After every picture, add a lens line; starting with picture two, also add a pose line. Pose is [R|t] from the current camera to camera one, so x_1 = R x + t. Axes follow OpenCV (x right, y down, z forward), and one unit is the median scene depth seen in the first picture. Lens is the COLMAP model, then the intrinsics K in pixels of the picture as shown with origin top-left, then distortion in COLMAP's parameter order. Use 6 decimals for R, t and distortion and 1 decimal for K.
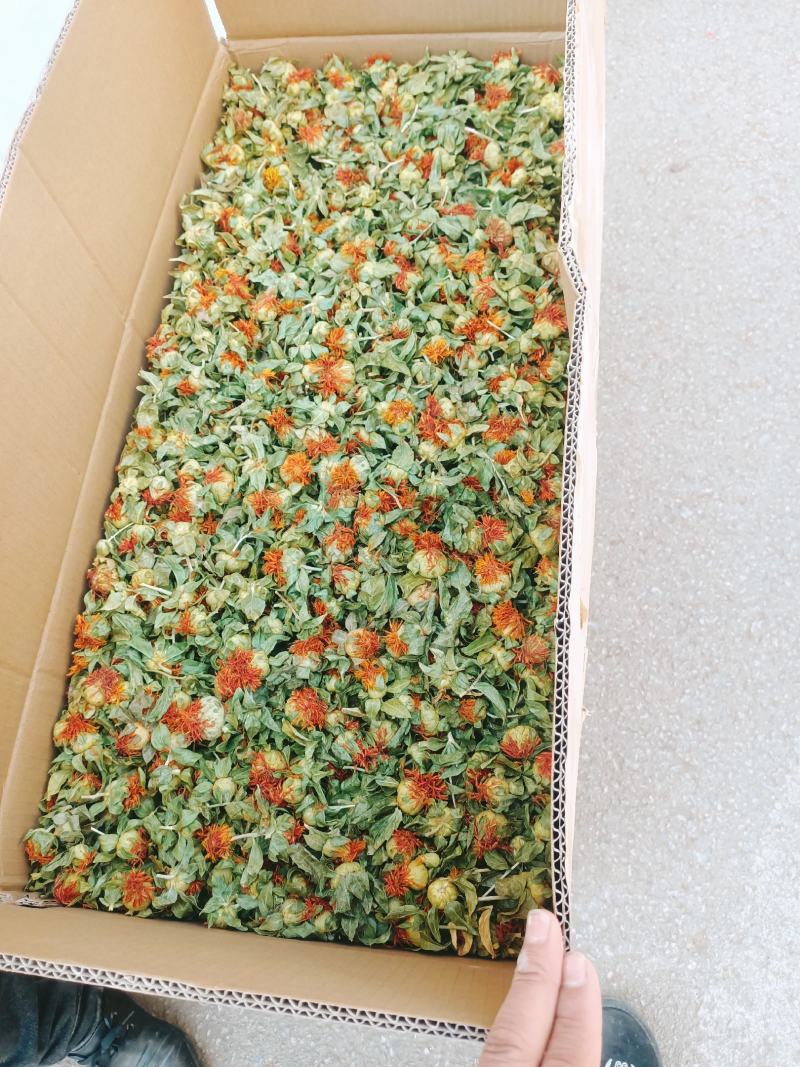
lens RADIAL K [[818.3, 0, 400.0], [0, 818.3, 533.5], [0, 0, 1]] dist [0.069006, -0.121372]
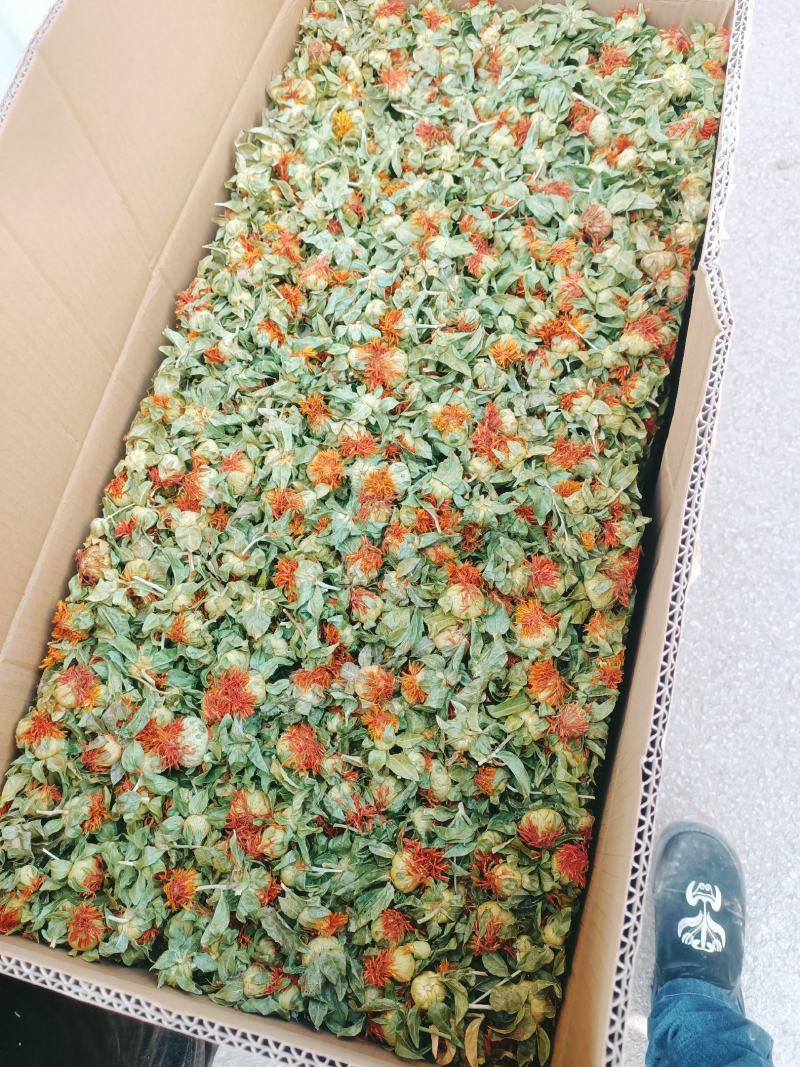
lens RADIAL K [[818.3, 0, 400.0], [0, 818.3, 533.5], [0, 0, 1]] dist [0.069006, -0.121372]
pose [[0.990393, 0.136173, -0.024074, -0.018895], [-0.134834, 0.989581, 0.050484, -0.065568], [0.030698, -0.046753, 0.998435, 0.133198]]
